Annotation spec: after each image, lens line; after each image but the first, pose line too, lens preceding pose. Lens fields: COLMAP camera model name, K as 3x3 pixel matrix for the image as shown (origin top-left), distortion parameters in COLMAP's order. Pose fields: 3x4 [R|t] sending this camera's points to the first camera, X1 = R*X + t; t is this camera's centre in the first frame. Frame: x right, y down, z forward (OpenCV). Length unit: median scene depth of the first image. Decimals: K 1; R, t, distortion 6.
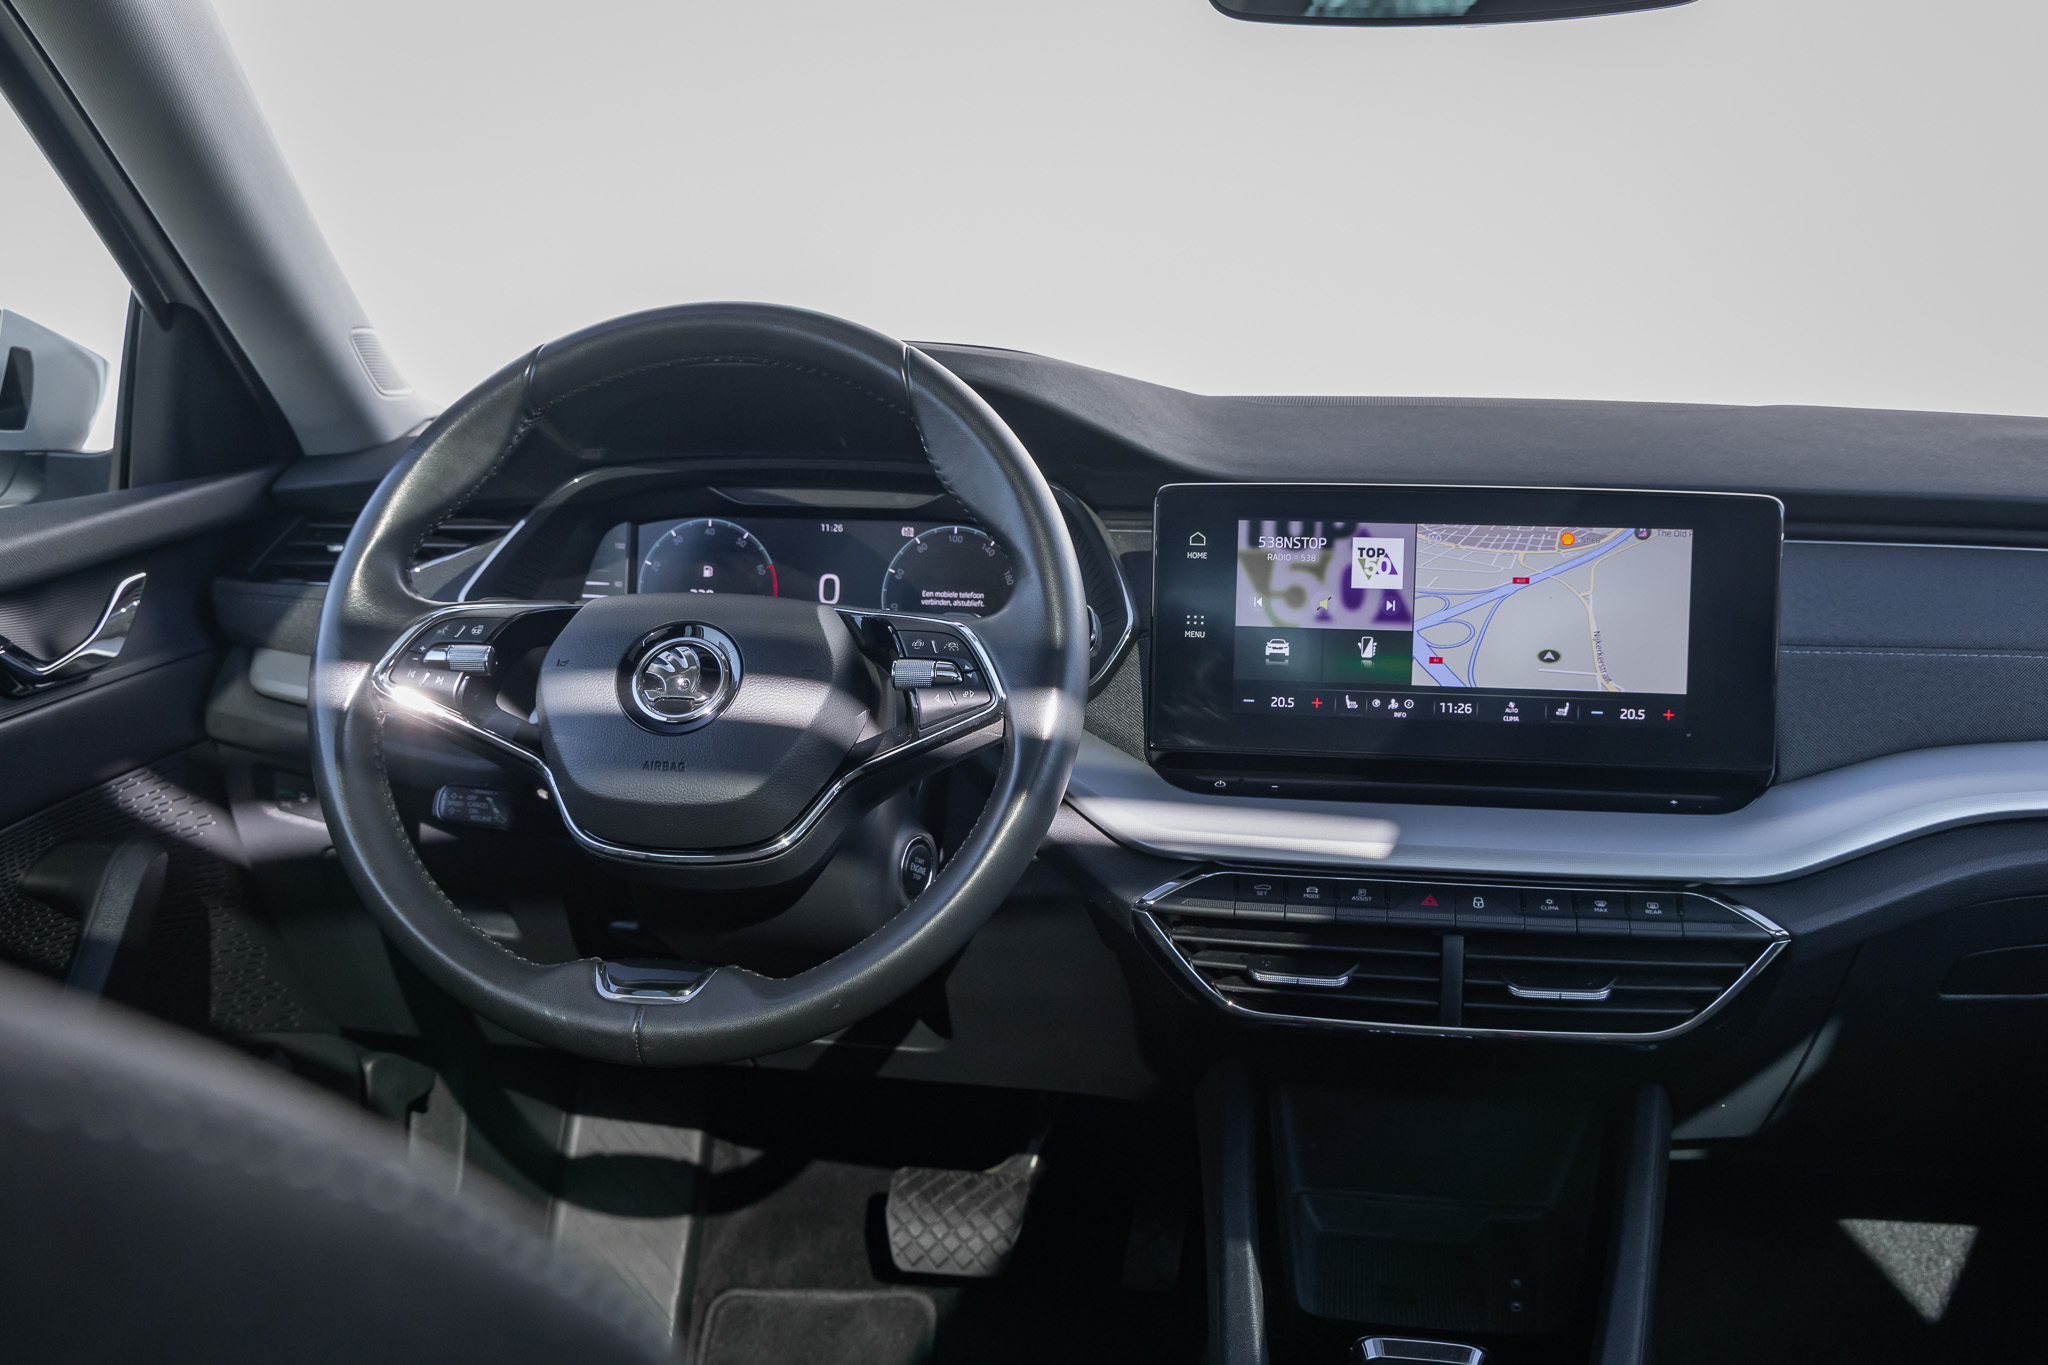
lens RADIAL K [[2155.4, 0, 1024.0], [0, 2155.4, 682.5], [0, 0, 1]] dist [0.002789, 0.021894]
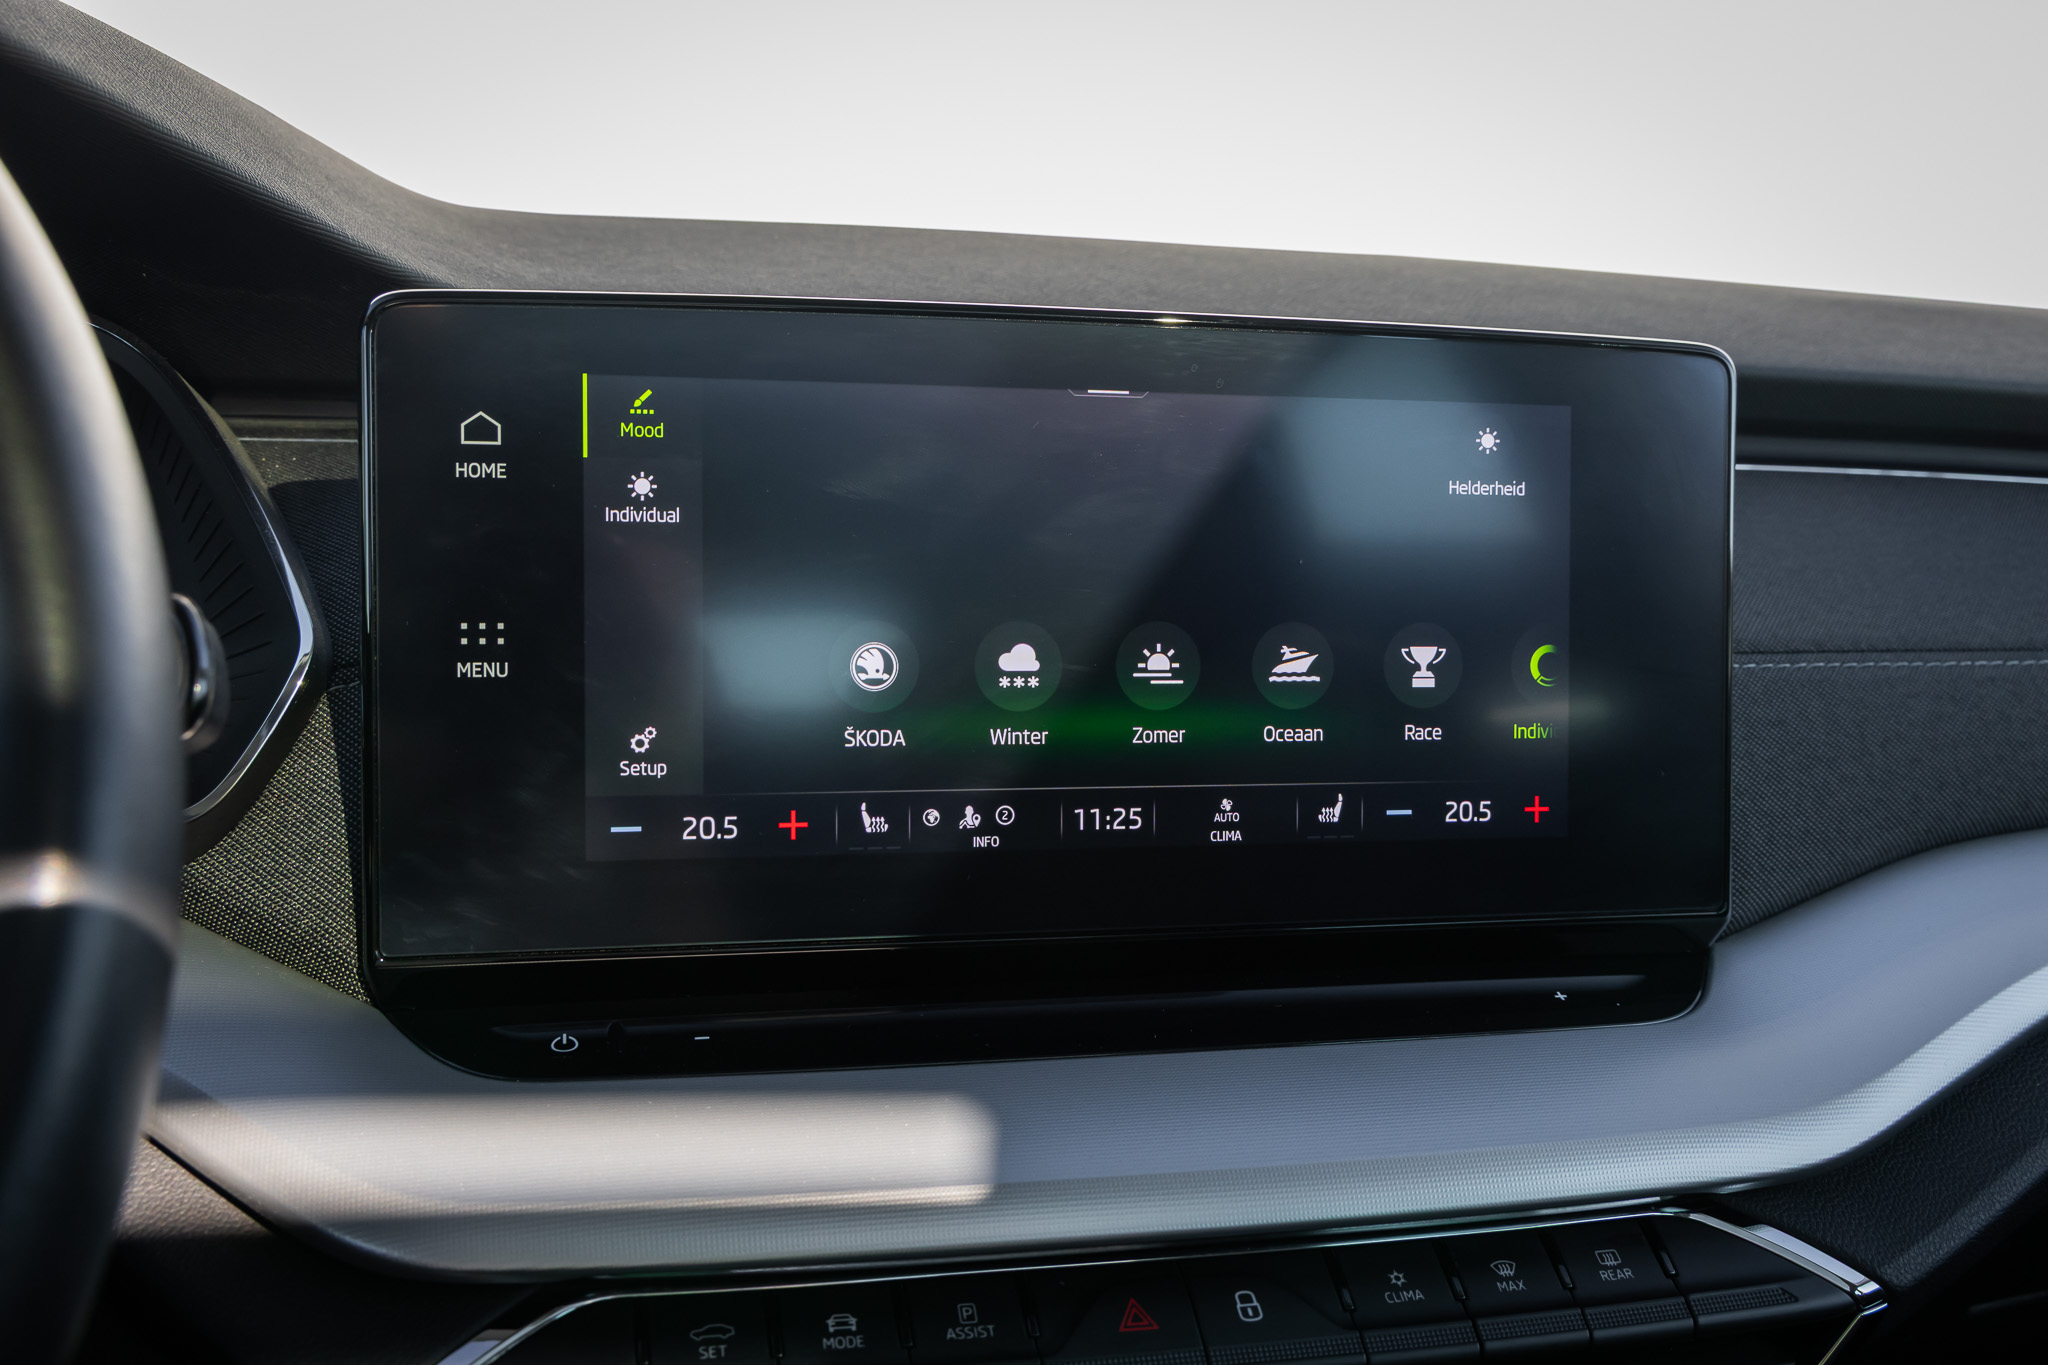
lens RADIAL K [[2036.6, 0, 1019.6], [0, 2036.6, 680.6], [0, 0, 1]] dist [0.005078, -0.003637]
pose [[0.919601, -0.035316, 0.391263, 0.024065], [0.040108, 0.999187, -0.004080, -0.015229], [-0.390800, 0.019445, 0.920270, 0.631306]]
